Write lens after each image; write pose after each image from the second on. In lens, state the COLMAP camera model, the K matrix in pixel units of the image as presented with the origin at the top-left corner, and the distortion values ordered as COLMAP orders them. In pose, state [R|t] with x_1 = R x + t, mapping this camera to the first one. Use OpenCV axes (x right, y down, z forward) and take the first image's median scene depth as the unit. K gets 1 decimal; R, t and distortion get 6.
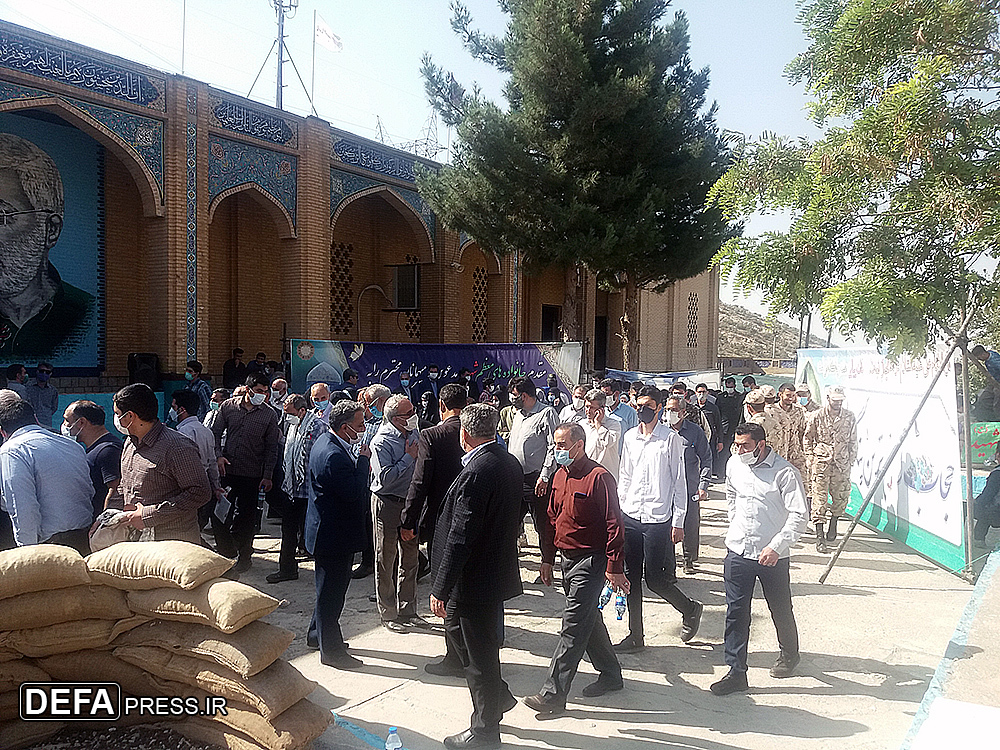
lens RADIAL K [[899.6, 0, 500.0], [0, 899.6, 375.0], [0, 0, 1]] dist [0.120585, -0.013644]
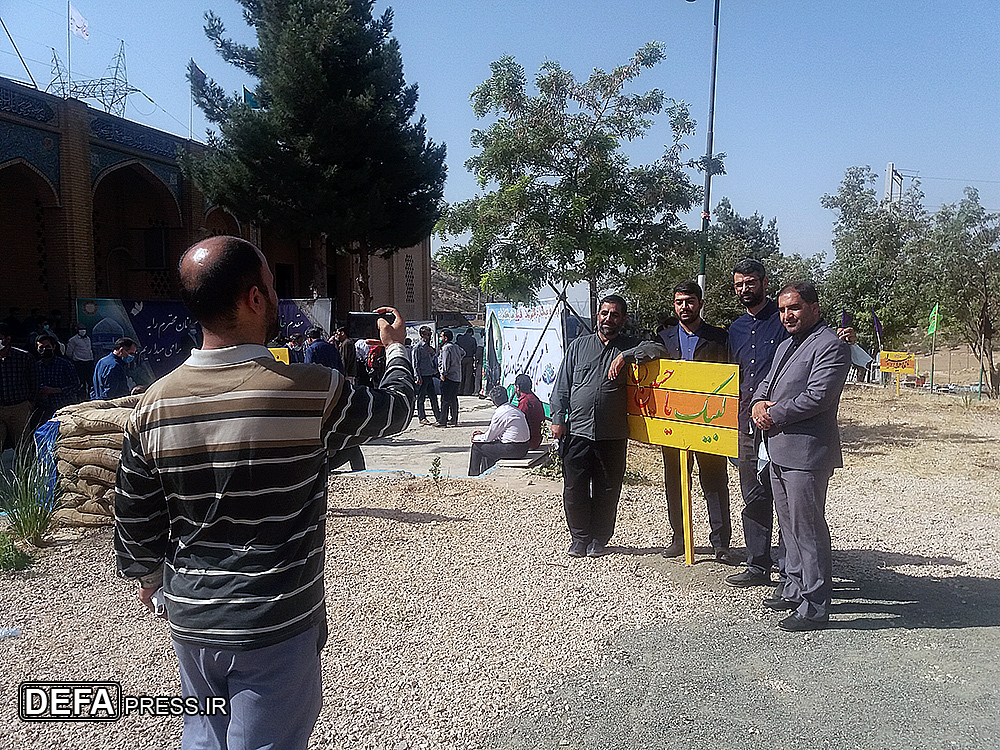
lens RADIAL K [[899.6, 0, 500.0], [0, 899.6, 375.0], [0, 0, 1]] dist [0.120585, -0.013644]
pose [[0.950644, -0.038873, 0.307839, -0.075973], [0.023326, 0.998267, 0.054025, 0.007841], [-0.309406, -0.044178, 0.949903, -0.288153]]
